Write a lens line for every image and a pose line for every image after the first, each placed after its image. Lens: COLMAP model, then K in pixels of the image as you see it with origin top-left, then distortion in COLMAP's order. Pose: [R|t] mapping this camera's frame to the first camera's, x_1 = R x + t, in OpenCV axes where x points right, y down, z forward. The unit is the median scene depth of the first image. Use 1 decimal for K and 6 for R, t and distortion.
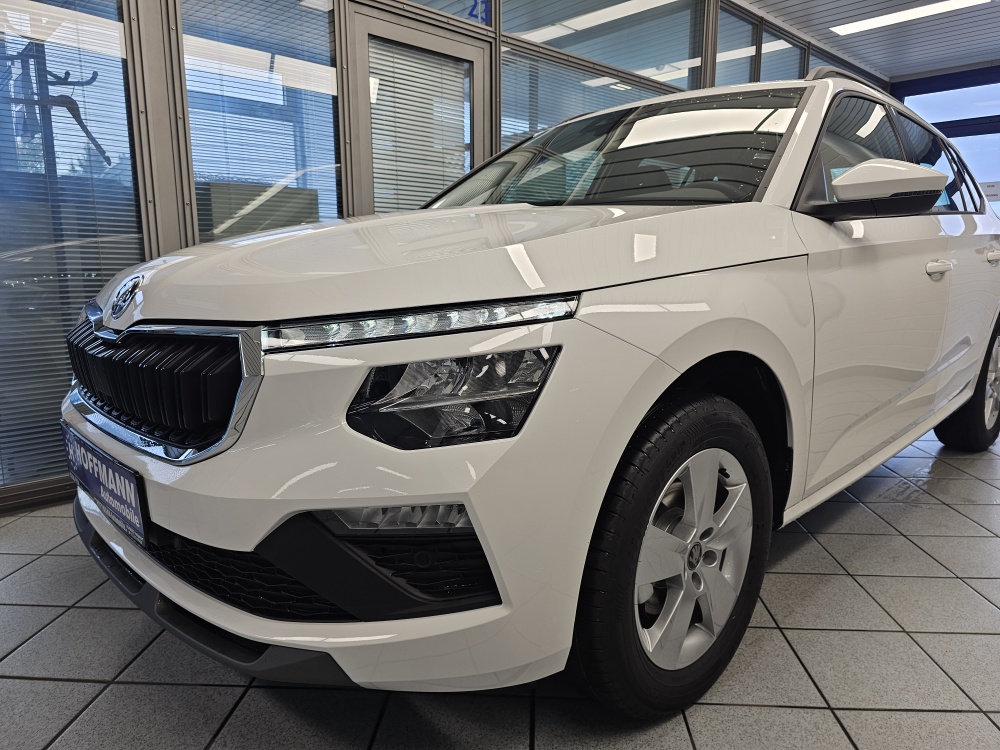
lens RADIAL K [[678.7, 0, 508.6], [0, 678.7, 385.3], [0, 0, 1]] dist [0.004928, -0.000013]
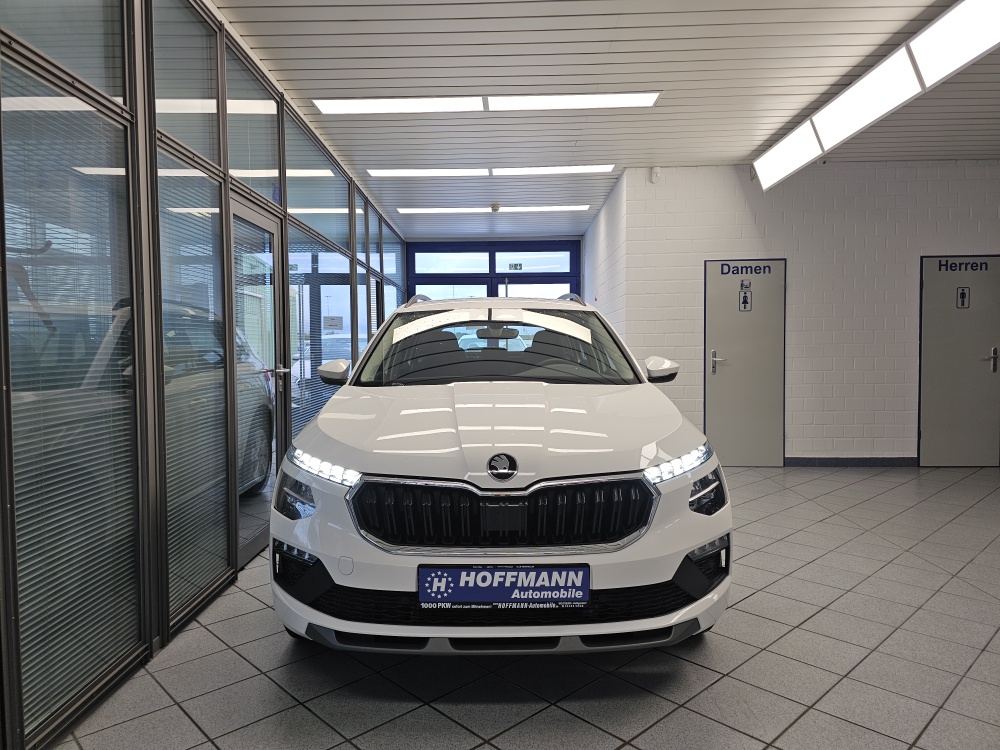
lens RADIAL K [[673.4, 0, 498.4], [0, 673.4, 372.2], [0, 0, 1]] dist [0.065525, -0.071723]
pose [[0.683382, -0.035780, 0.729184, -1.799860], [0.142203, 0.986192, -0.084879, -0.227063], [-0.716078, 0.161697, 0.679034, -0.120200]]
